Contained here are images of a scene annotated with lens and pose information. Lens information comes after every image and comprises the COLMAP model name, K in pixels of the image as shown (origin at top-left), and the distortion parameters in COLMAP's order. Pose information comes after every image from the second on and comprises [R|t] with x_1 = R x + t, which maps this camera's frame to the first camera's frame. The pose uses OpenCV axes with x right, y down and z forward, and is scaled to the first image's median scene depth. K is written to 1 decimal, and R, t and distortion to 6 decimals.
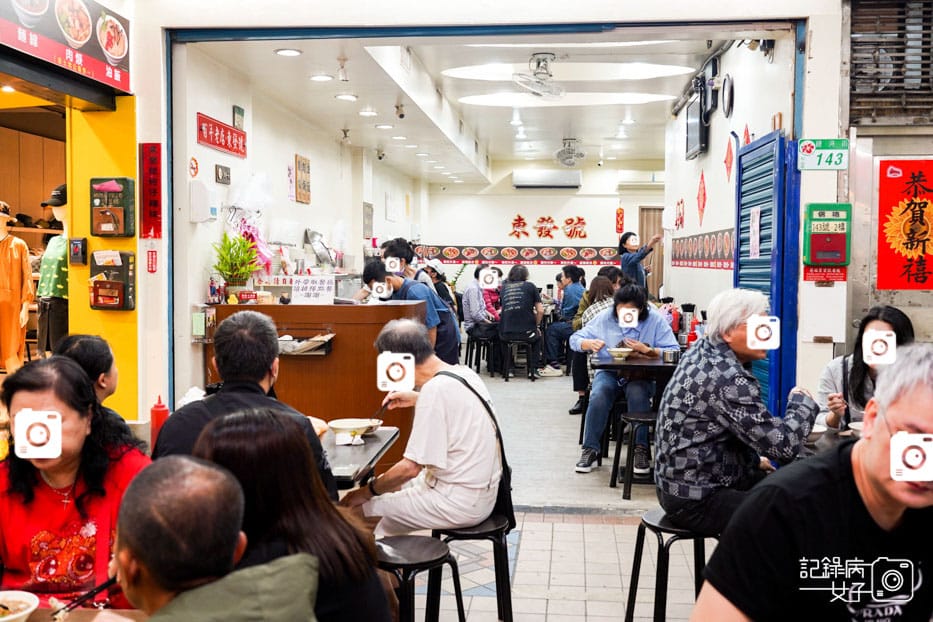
lens RADIAL K [[979.9, 0, 478.0], [0, 979.9, 311.6], [0, 0, 1]] dist [-0.004196, -0.010651]
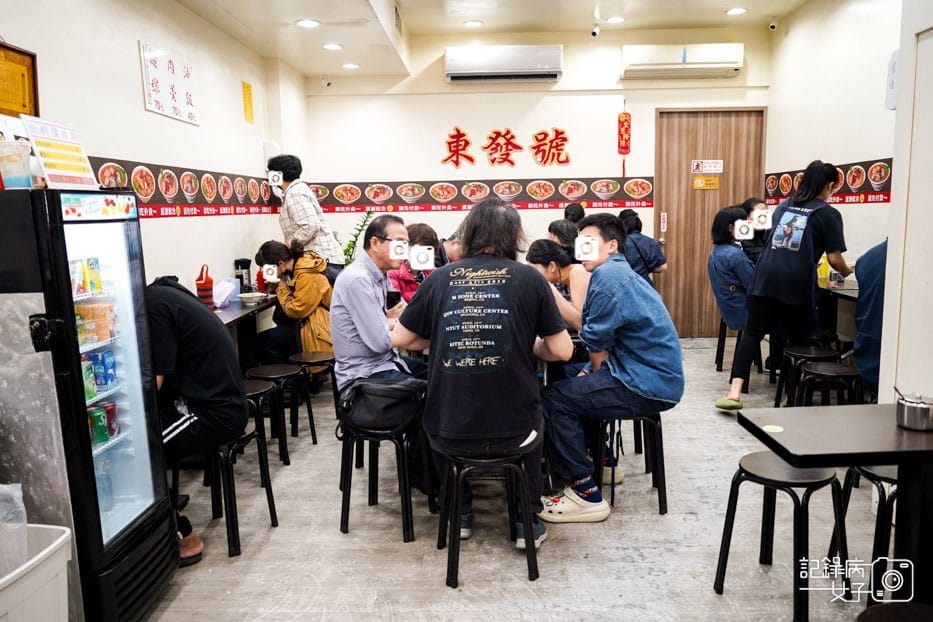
lens RADIAL K [[737.4, 0, 476.7], [0, 737.4, 315.6], [0, 0, 1]] dist [-0.009749, 0.001979]
pose [[0.995901, -0.038232, 0.081976, 0.025092], [0.029742, 0.994299, 0.102394, -0.061821], [-0.085423, -0.099536, 0.991360, 1.115117]]
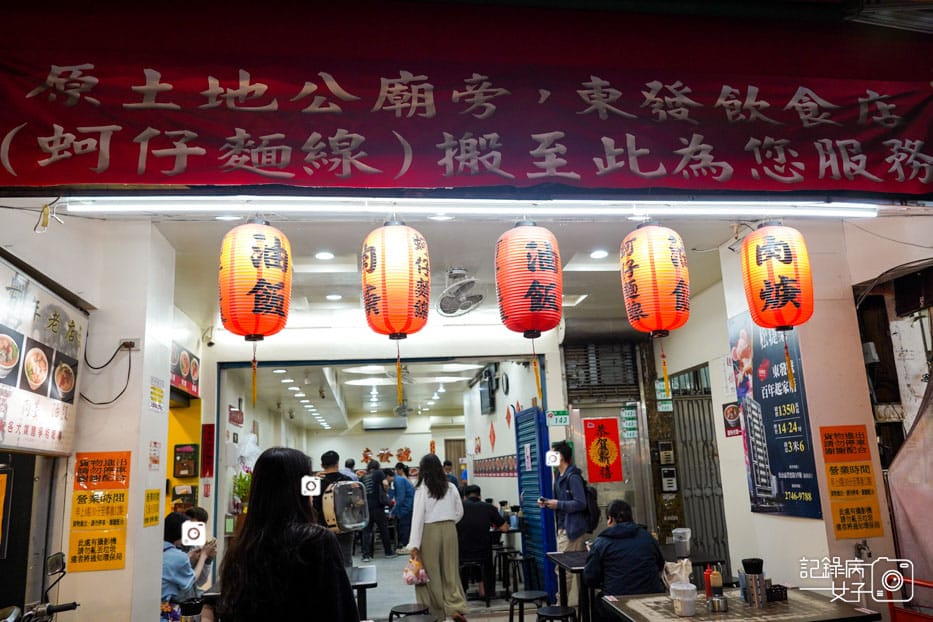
lens RADIAL K [[724.9, 0, 466.5], [0, 724.9, 311.0], [0, 0, 1]] dist [-0.008677, 0.002916]
pose [[0.974525, -0.005352, 0.224217, -0.123587], [0.066264, 0.961956, -0.265047, 0.011395], [-0.214268, 0.273153, 0.937804, -0.318146]]
